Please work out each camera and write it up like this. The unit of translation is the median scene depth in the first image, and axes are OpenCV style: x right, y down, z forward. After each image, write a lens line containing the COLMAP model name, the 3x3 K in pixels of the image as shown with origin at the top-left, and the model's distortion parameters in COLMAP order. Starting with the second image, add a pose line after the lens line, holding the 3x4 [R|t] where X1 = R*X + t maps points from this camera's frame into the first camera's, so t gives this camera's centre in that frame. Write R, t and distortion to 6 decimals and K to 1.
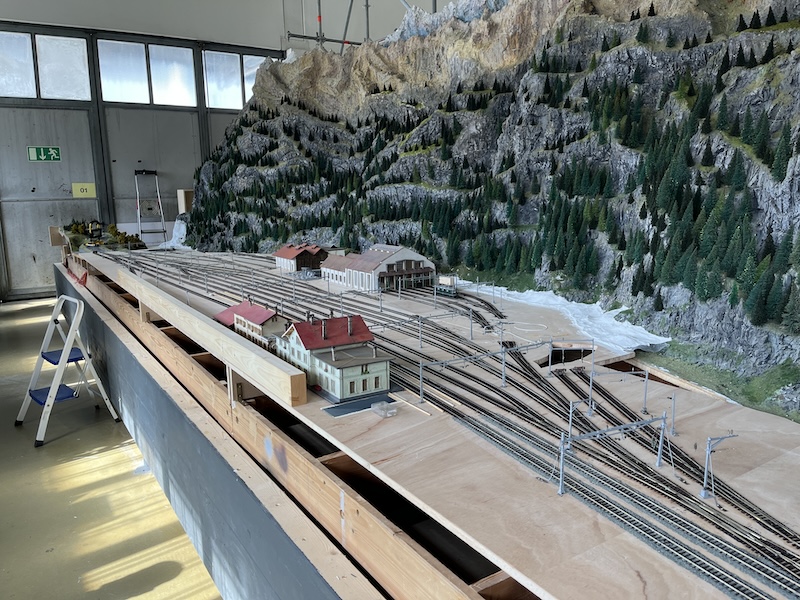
lens RADIAL K [[613.8, 0, 400.2], [0, 613.8, 299.0], [0, 0, 1]] dist [0.010568, -0.024816]
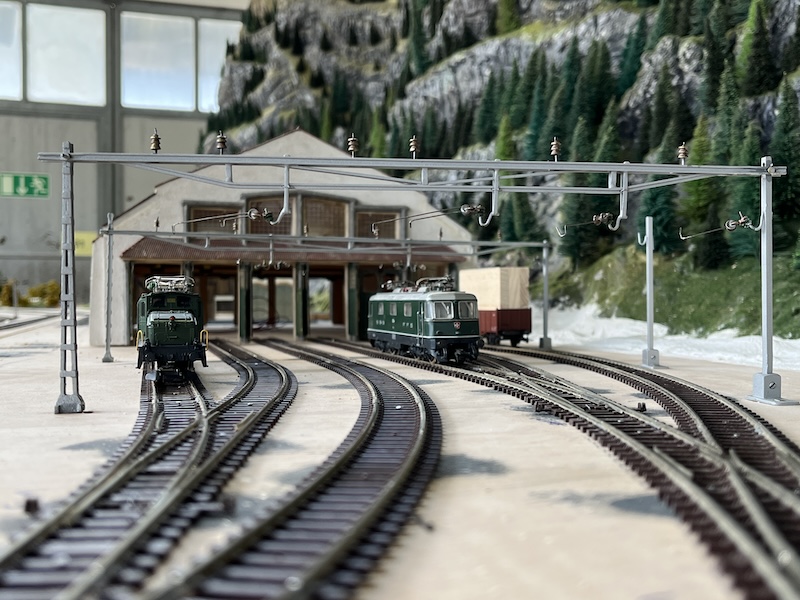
lens RADIAL K [[834.5, 0, 399.9], [0, 834.5, 298.0], [0, 0, 1]] dist [-0.023442, 0.000000]
pose [[0.952510, 0.013778, -0.304196, 0.080926], [-0.072847, 0.980279, -0.183702, 0.011526], [0.295665, 0.197138, 0.934729, 0.509123]]
